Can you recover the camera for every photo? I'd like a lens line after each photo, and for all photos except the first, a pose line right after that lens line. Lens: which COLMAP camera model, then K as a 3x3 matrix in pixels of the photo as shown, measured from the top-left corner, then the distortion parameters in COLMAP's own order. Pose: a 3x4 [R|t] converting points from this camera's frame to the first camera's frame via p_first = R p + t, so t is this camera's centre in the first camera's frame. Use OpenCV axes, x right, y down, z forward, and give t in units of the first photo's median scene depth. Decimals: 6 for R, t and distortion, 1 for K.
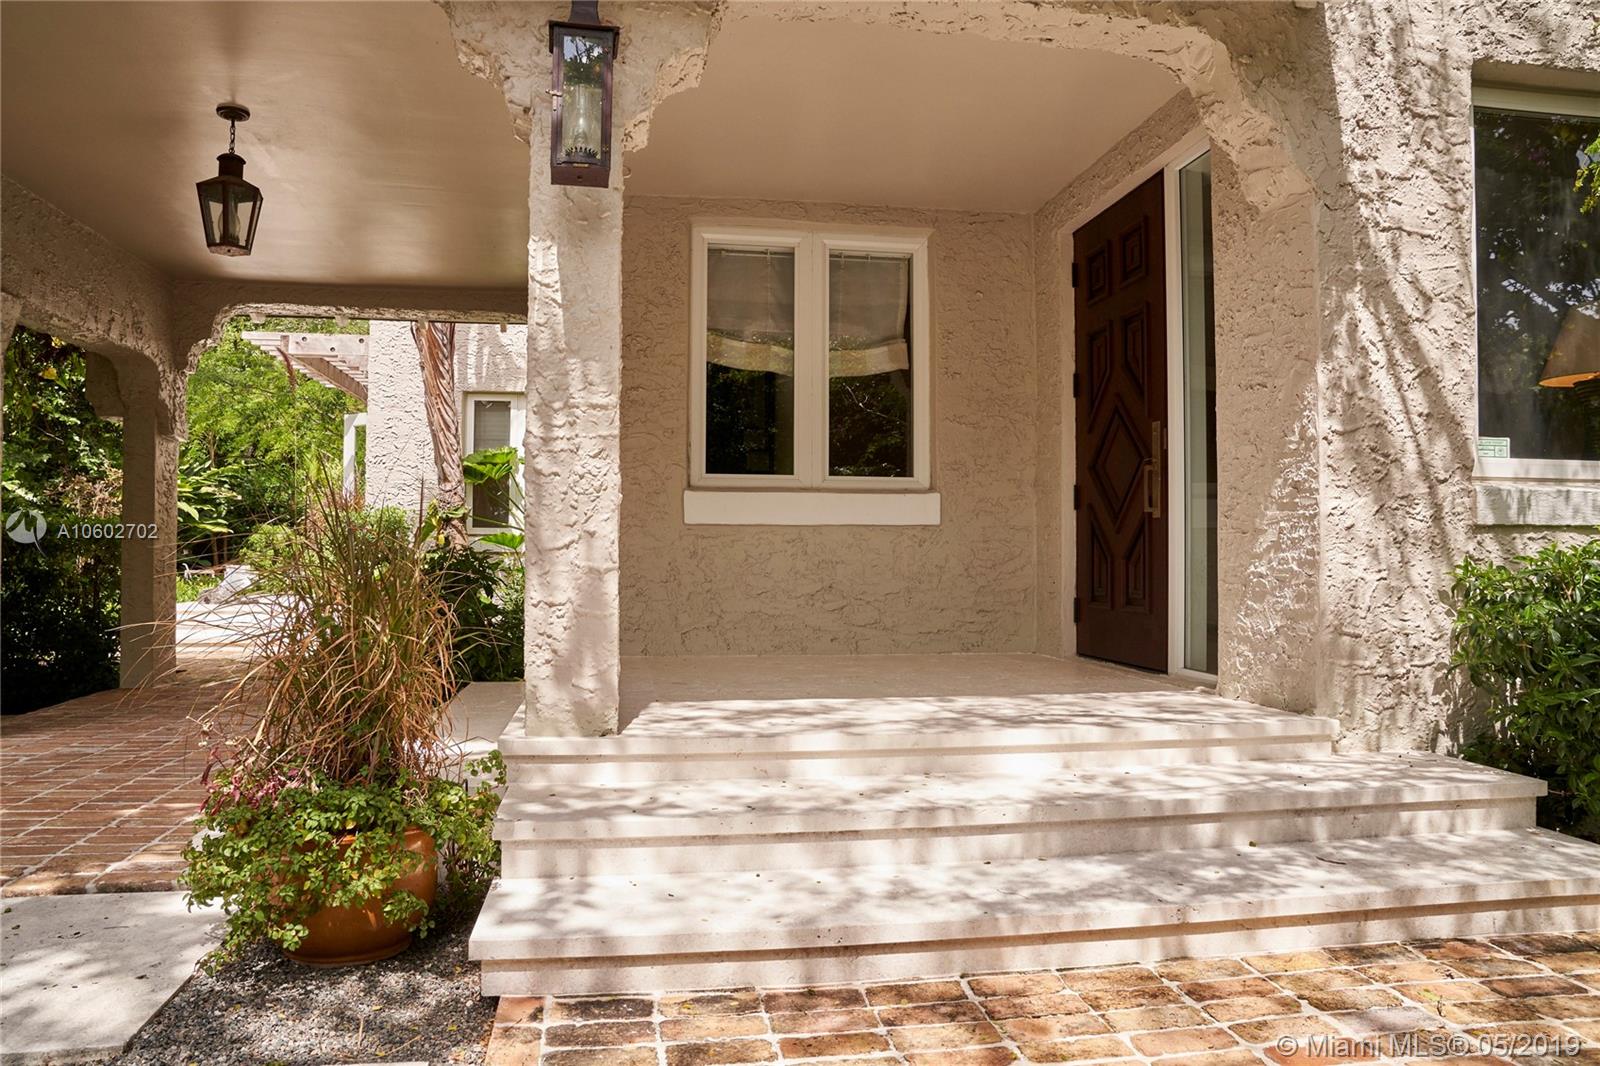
lens RADIAL K [[1115.8, 0, 800.0], [0, 1115.8, 533.0], [0, 0, 1]] dist [-0.135700, 0.124874]
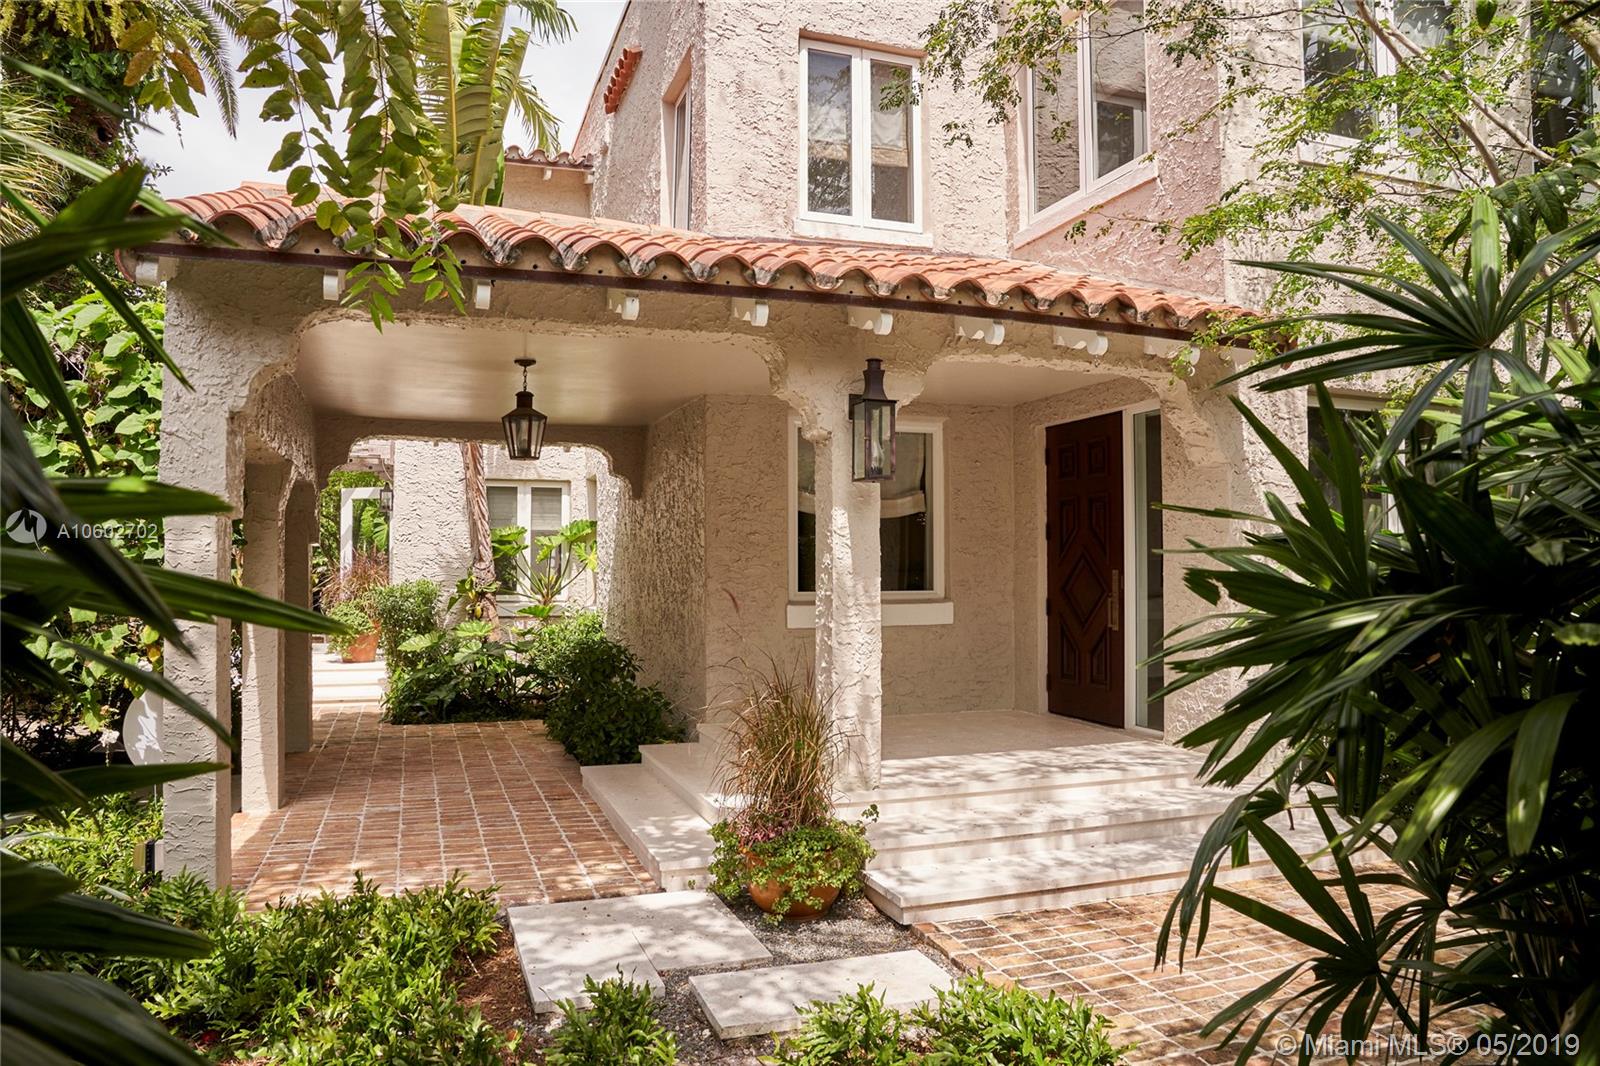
lens RADIAL K [[1115.8, 0, 800.0], [0, 1115.8, 533.0], [0, 0, 1]] dist [-0.135700, 0.124874]
pose [[0.983949, -0.000548, 0.178447, -0.354439], [0.001645, 0.999981, -0.006000, -0.126346], [-0.178441, 0.006197, 0.983931, -0.423213]]
